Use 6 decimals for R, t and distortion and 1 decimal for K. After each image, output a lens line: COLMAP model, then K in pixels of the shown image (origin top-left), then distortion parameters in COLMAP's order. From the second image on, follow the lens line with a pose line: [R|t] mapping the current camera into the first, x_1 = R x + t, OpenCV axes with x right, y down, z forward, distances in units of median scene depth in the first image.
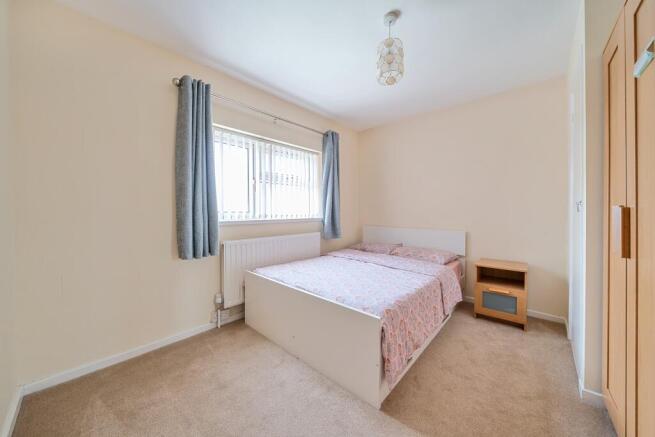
lens RADIAL K [[222.9, 0, 326.3], [0, 222.9, 217.3], [0, 0, 1]] dist [-0.000277, -0.000027]
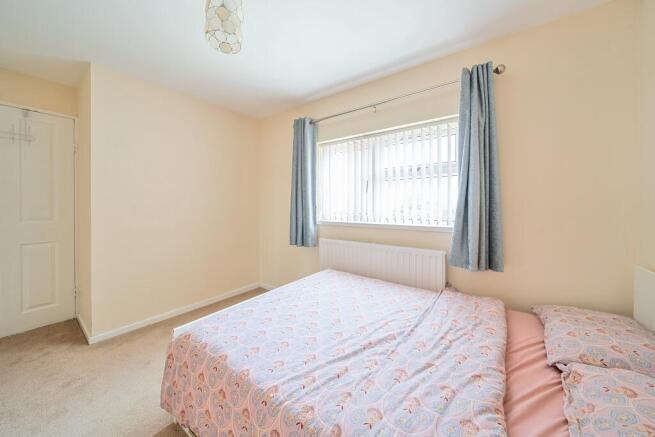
lens RADIAL K [[225.3, 0, 329.9], [0, 225.3, 208.2], [0, 0, 1]] dist [0.000000, -0.000005]
pose [[0.131603, -0.008362, -0.991267, 0.674935], [-0.050864, 0.998590, -0.015176, -0.030786], [0.989997, 0.052417, 0.130993, 0.814491]]
